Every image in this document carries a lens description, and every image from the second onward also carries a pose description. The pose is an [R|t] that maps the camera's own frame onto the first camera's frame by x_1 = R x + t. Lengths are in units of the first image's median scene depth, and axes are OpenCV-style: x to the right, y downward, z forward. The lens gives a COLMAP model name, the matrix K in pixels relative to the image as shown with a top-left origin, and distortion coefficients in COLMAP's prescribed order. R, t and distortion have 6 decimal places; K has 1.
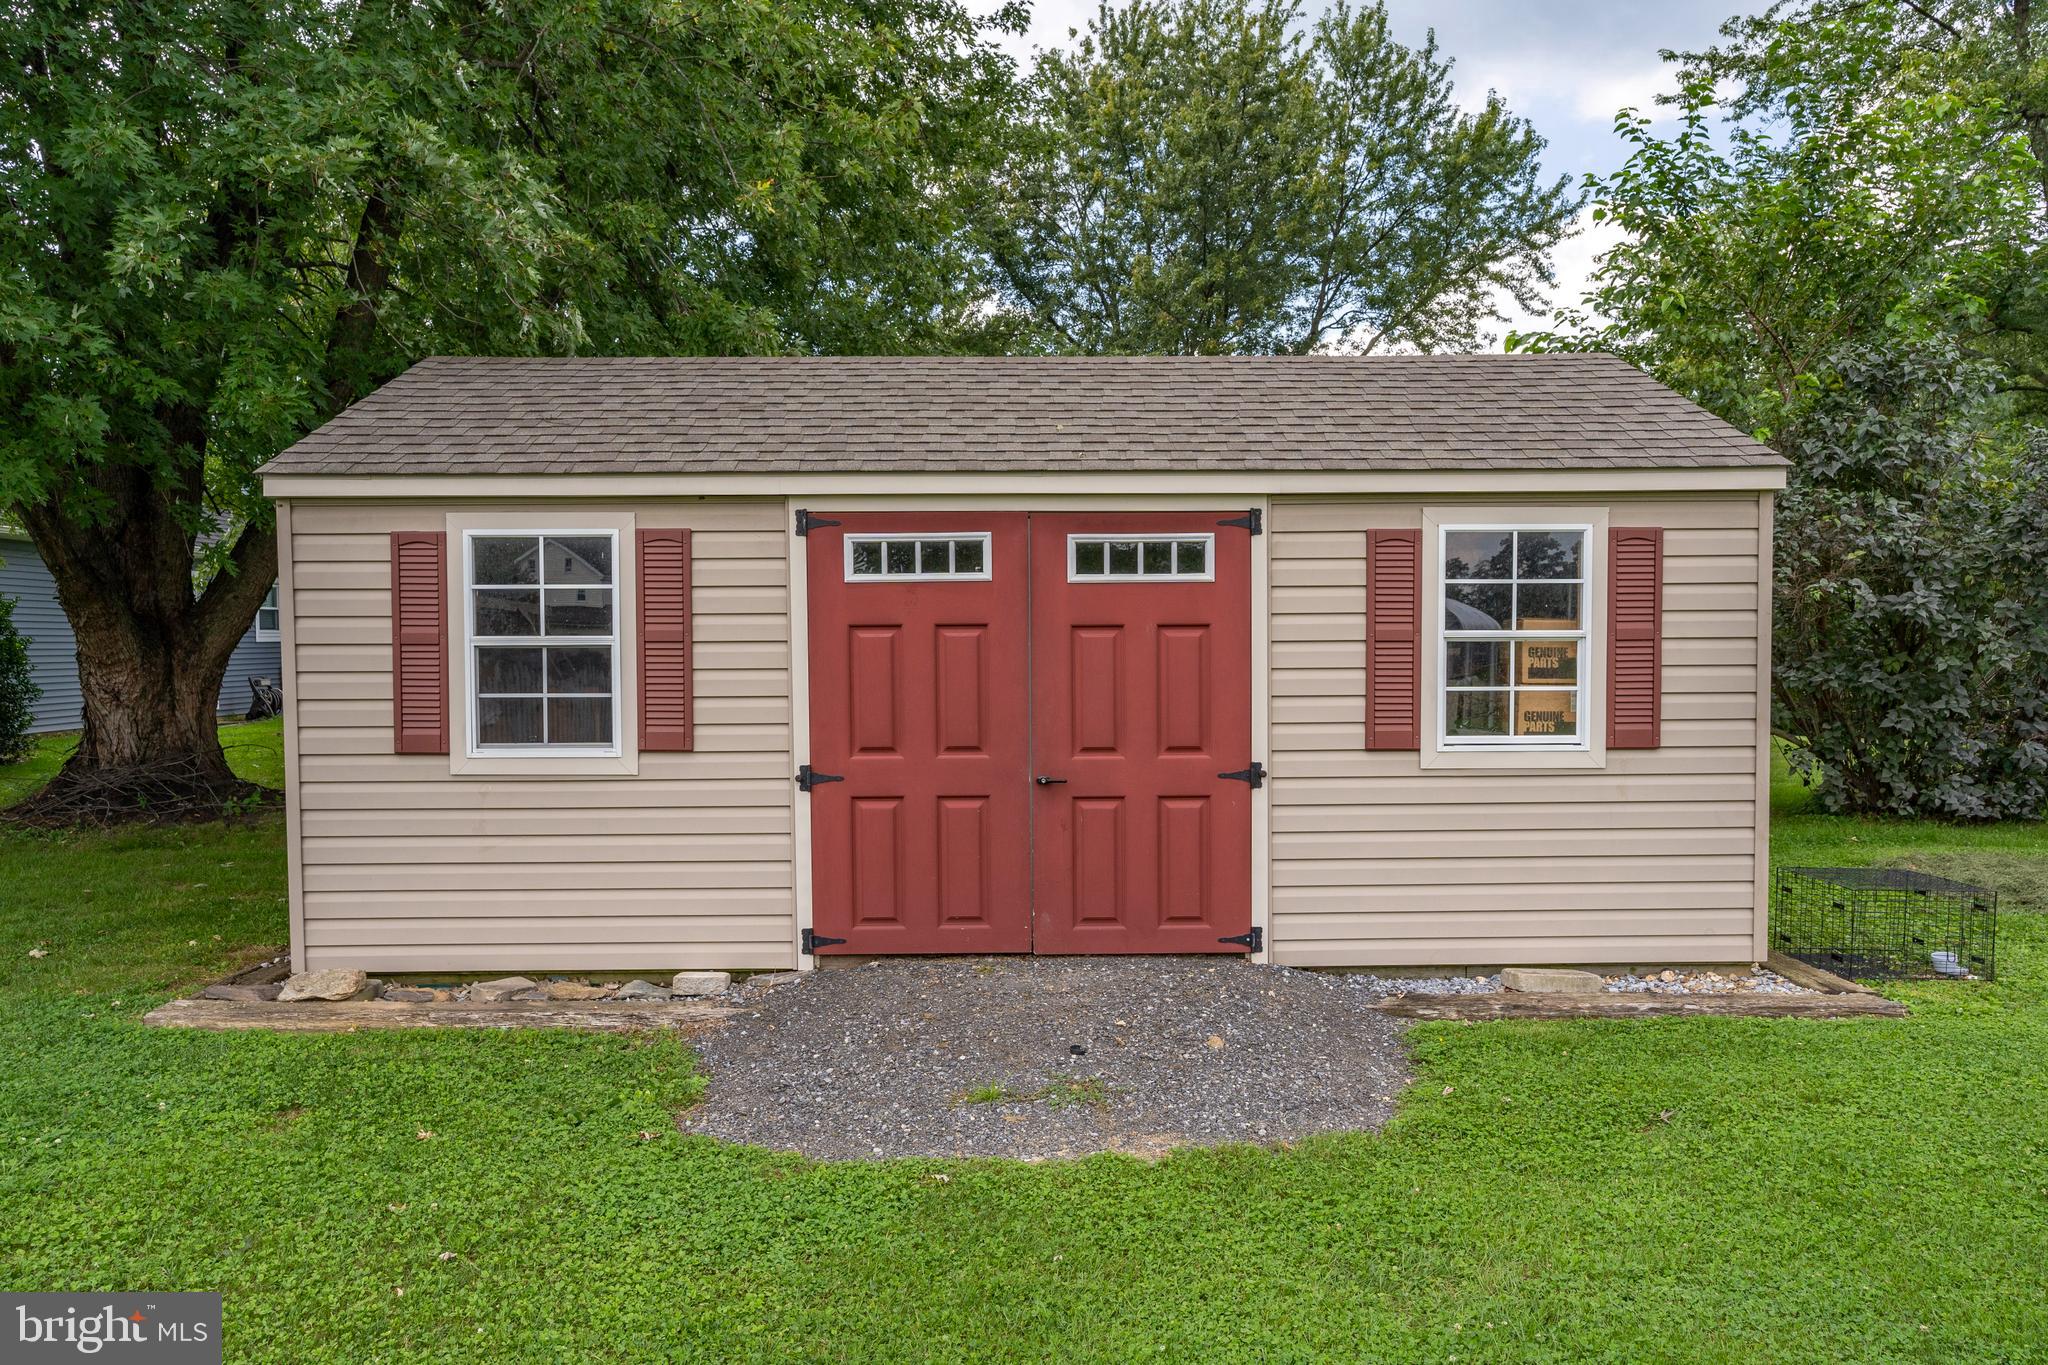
lens RADIAL K [[1477.6, 0, 1024.0], [0, 1477.6, 682.5], [0, 0, 1]] dist [-0.002356, -0.000463]
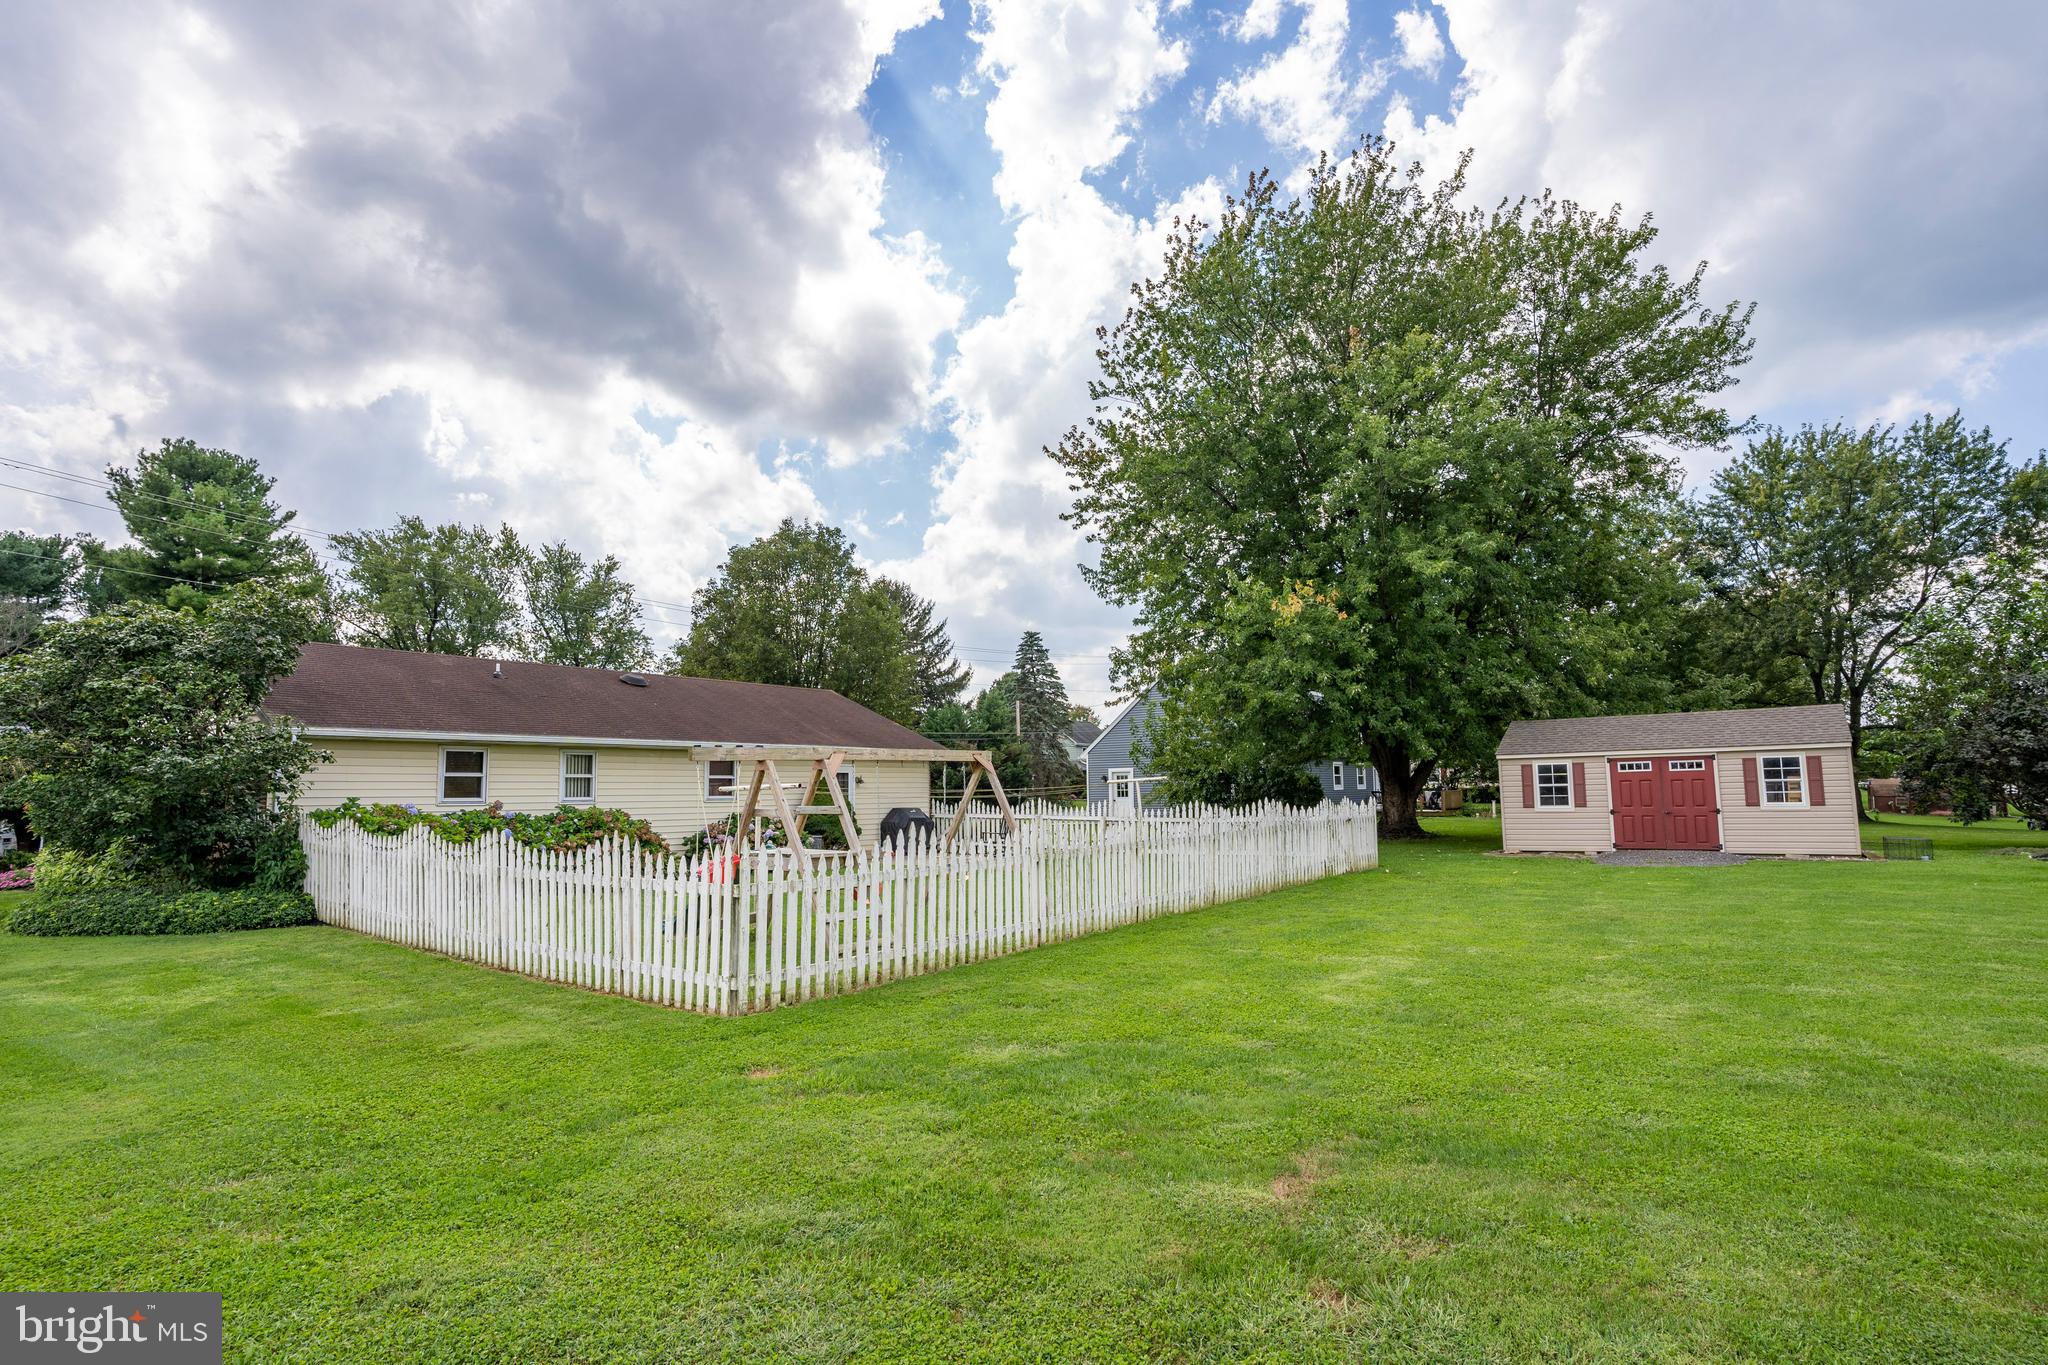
lens RADIAL K [[1001.4, 0, 1033.3], [0, 1001.4, 685.7], [0, 0, 1]] dist [-0.076712, 0.033725]
pose [[0.783699, -0.072689, -0.616873, 0.382543], [-0.010338, 0.991465, -0.129963, 0.090589], [0.621055, 0.108229, 0.776258, -2.774432]]
